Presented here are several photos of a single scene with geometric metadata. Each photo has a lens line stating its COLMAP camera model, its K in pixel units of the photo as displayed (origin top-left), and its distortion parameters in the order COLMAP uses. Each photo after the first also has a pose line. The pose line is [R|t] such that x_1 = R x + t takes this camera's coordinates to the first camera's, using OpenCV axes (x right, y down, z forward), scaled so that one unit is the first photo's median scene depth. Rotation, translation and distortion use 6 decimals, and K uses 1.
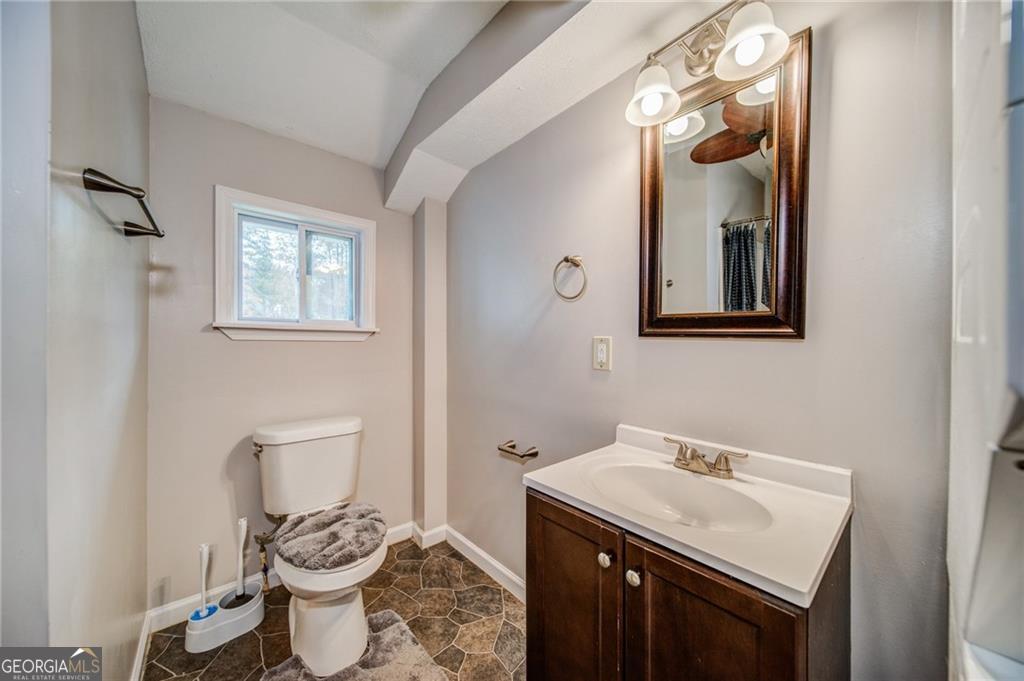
lens RADIAL K [[360.7, 0, 512.0], [0, 360.7, 340.5], [0, 0, 1]] dist [0.000824, 0.000120]
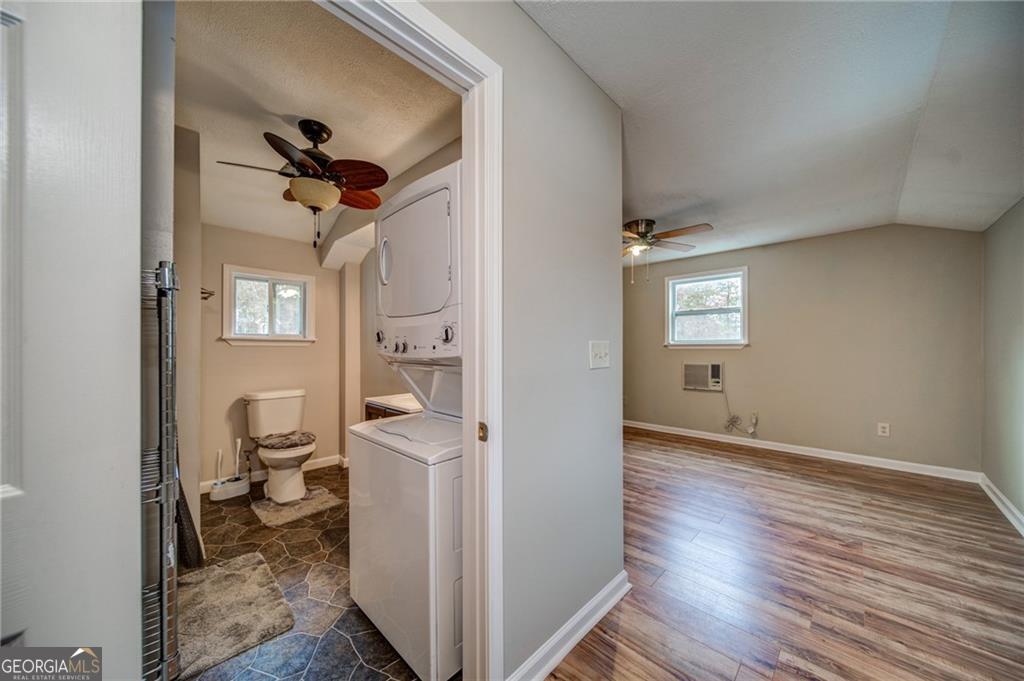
lens RADIAL K [[360.7, 0, 512.0], [0, 360.7, 340.5], [0, 0, 1]] dist [0.000824, 0.000120]
pose [[0.996963, -0.007266, 0.077535, 0.518612], [0.008594, 0.999822, -0.016809, 0.013804], [-0.077399, 0.017424, 0.996848, -0.960234]]
